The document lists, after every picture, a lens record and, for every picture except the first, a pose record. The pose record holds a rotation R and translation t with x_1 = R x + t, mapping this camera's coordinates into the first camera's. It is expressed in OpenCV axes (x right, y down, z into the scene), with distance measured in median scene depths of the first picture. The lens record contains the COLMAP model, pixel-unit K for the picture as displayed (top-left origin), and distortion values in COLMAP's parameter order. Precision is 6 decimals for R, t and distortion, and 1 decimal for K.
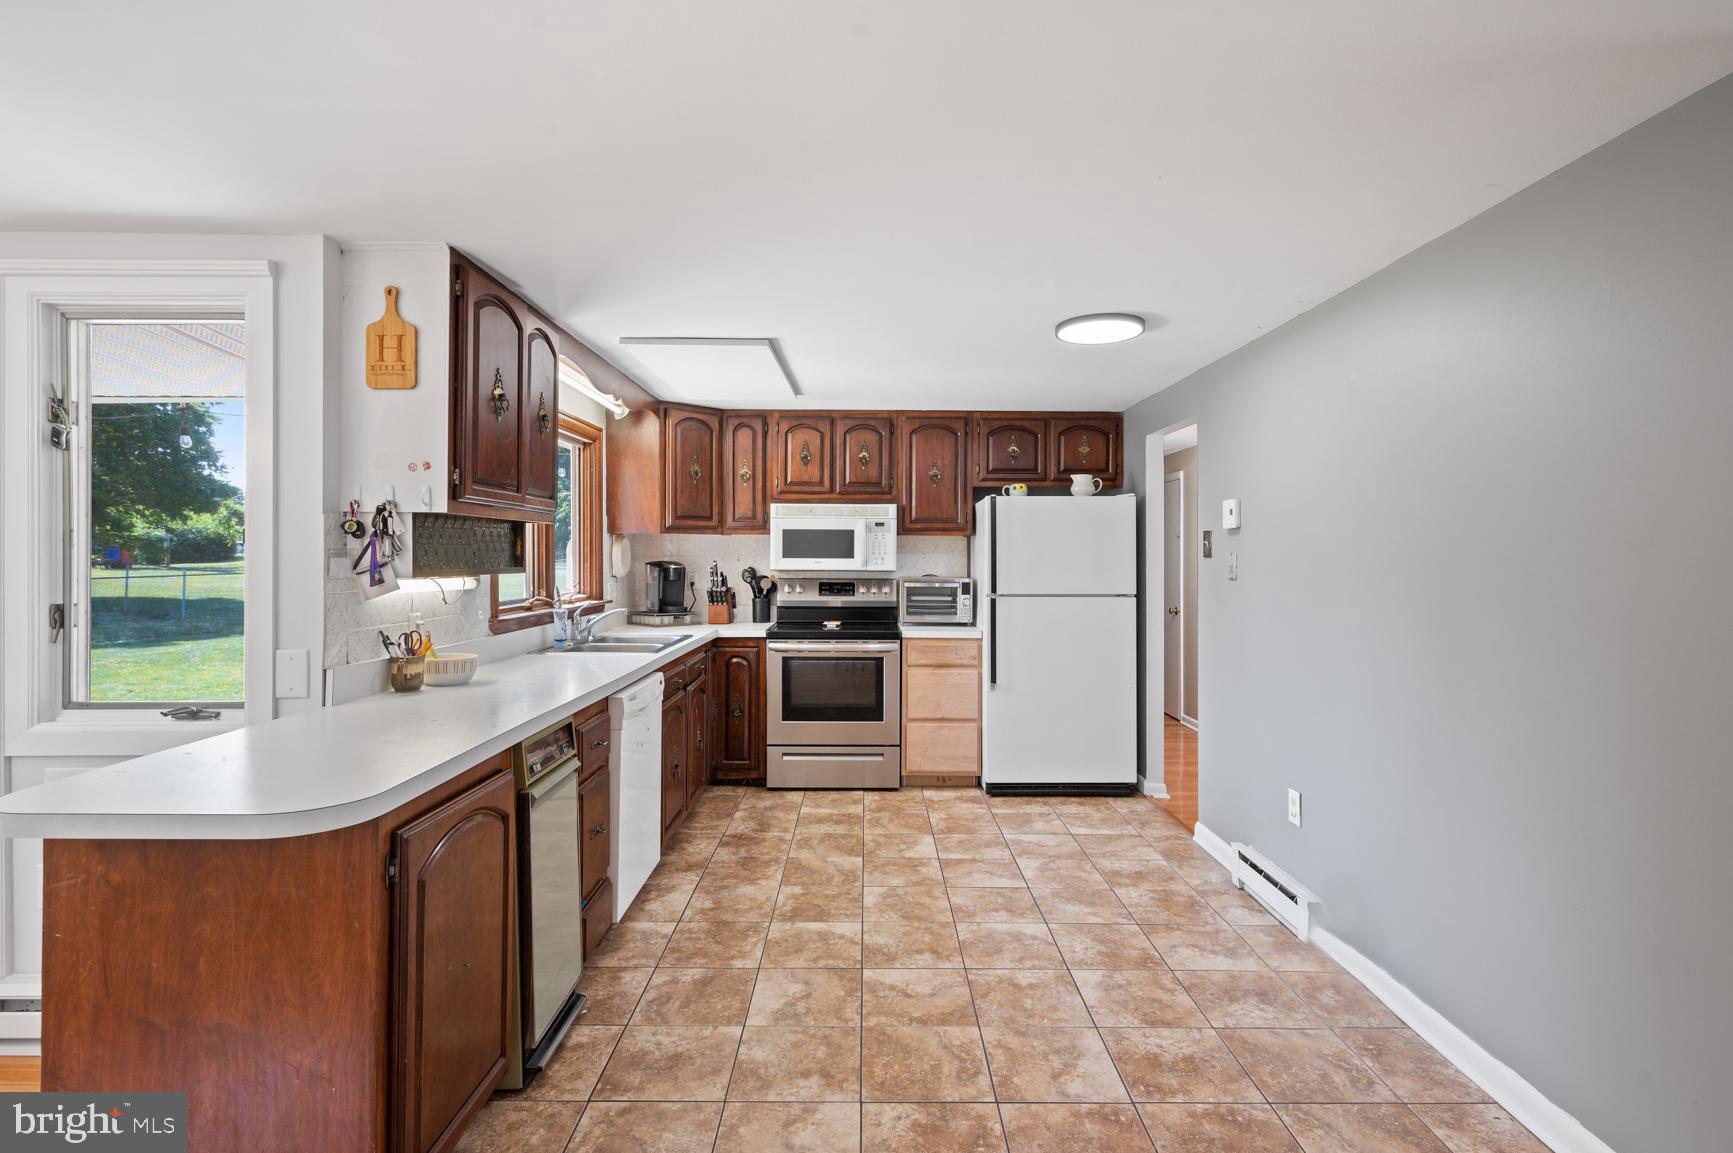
lens RADIAL K [[851.7, 0, 870.0], [0, 851.7, 566.7], [0, 0, 1]] dist [-0.000433, -0.000189]
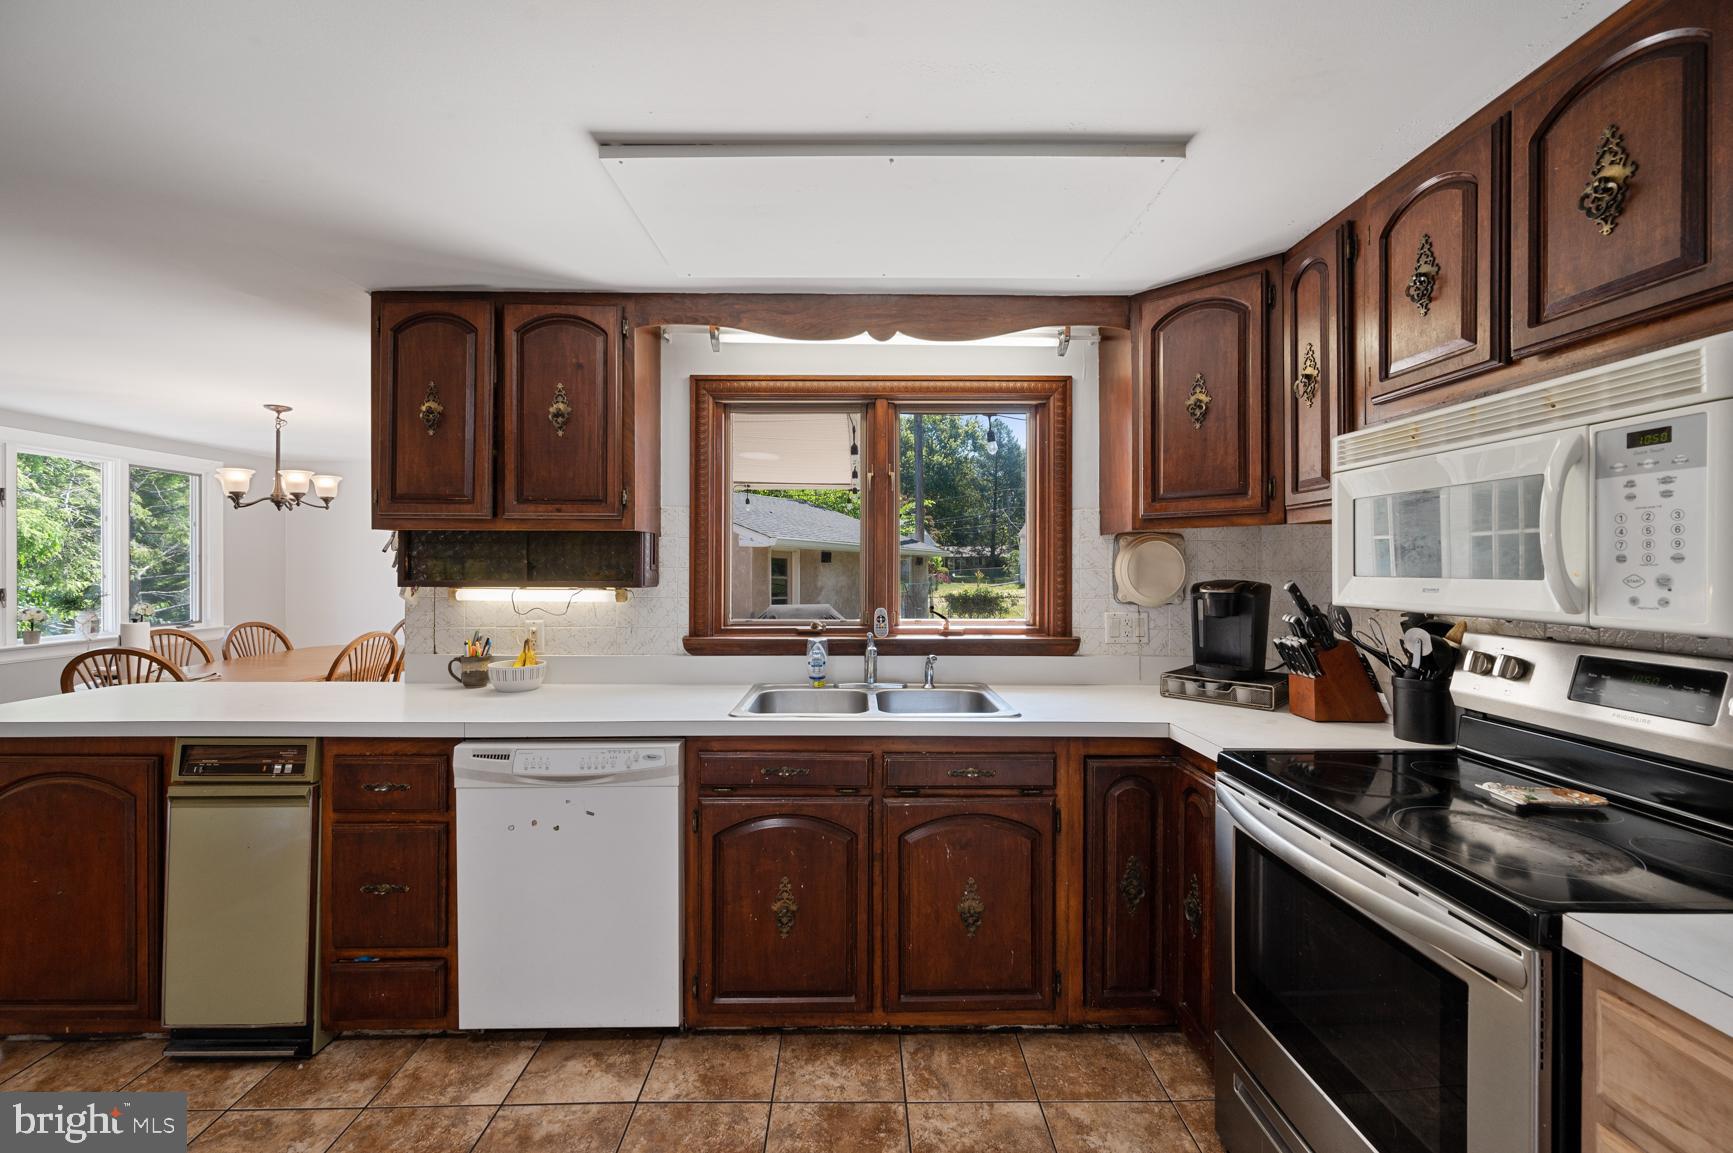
lens RADIAL K [[685.3, 0, 866.9], [0, 685.3, 564.7], [0, 0, 1]] dist [-0.002016, -0.000151]
pose [[0.011278, -0.007731, -0.999907, 0.244439], [-0.014098, 0.999869, -0.007890, -0.011576], [0.999837, 0.014185, 0.011168, 0.951415]]
